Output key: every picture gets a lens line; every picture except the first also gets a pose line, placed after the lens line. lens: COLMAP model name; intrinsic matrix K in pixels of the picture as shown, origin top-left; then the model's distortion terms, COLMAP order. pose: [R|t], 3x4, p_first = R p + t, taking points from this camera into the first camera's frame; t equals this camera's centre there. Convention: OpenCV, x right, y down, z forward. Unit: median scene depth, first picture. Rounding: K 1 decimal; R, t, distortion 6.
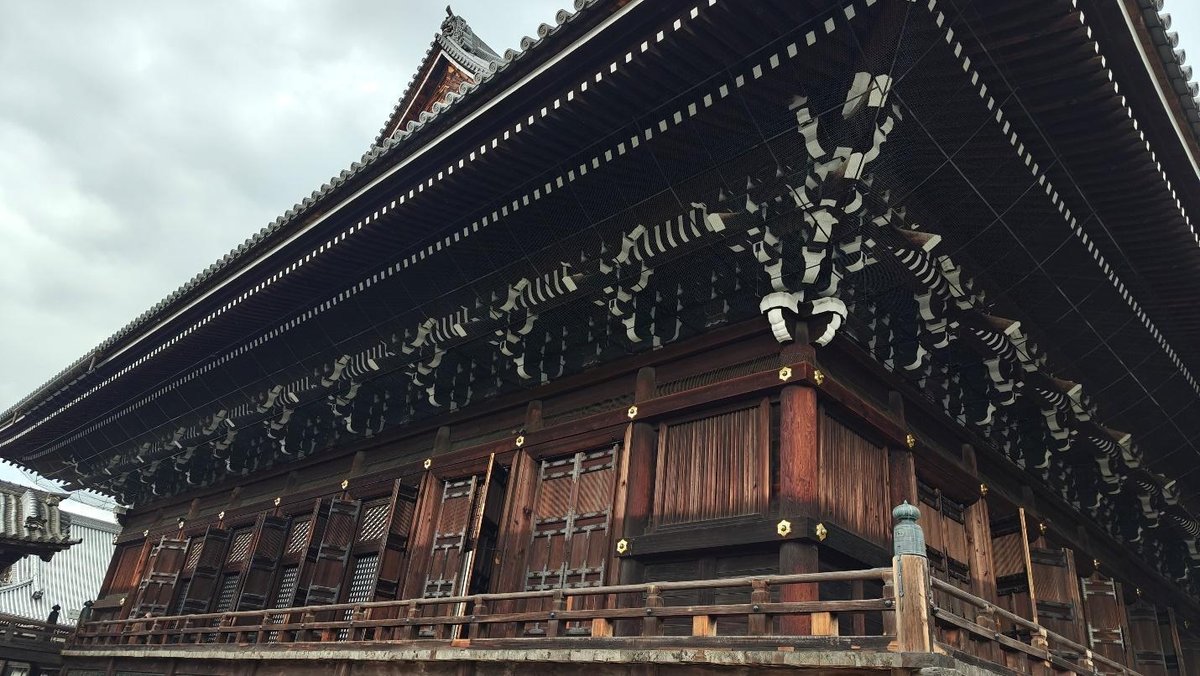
lens RADIAL K [[826.8, 0, 601.4], [0, 826.8, 339.1], [0, 0, 1]] dist [0.034883, -0.027371]
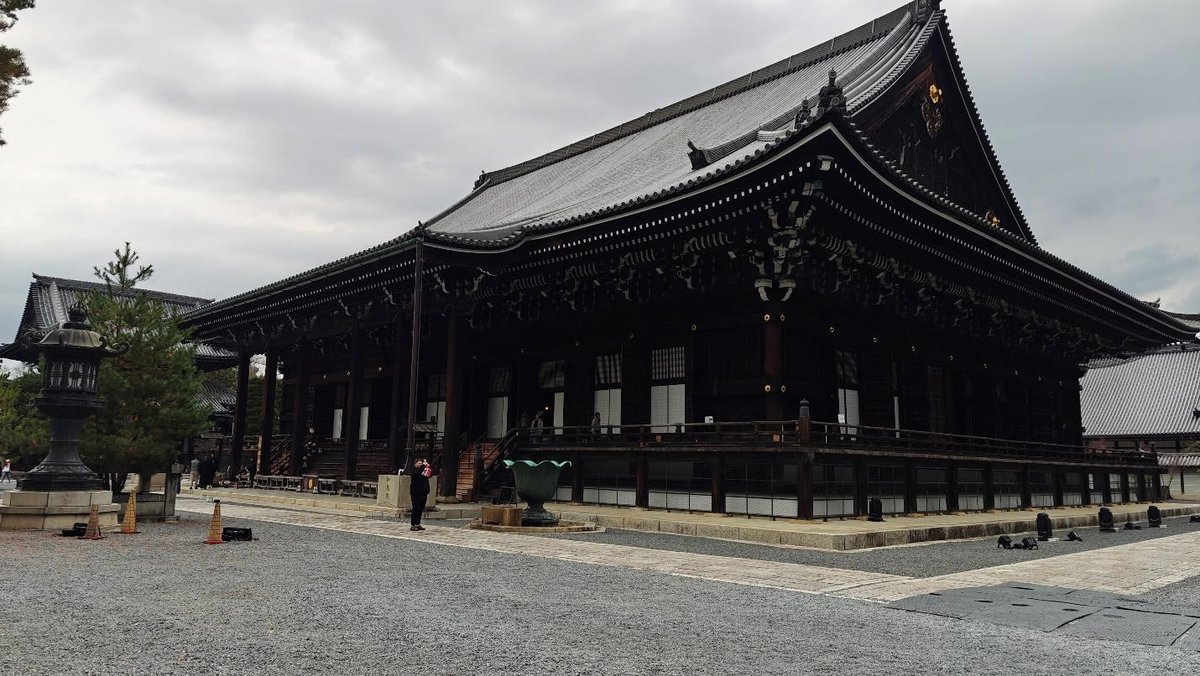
lens RADIAL K [[826.8, 0, 597.7], [0, 826.8, 342.5], [0, 0, 1]] dist [0.034883, -0.027371]
pose [[0.996142, -0.080992, -0.033796, -0.148088], [0.087412, 0.949974, 0.299848, -0.575473], [0.007820, -0.301645, 0.953388, -1.070980]]
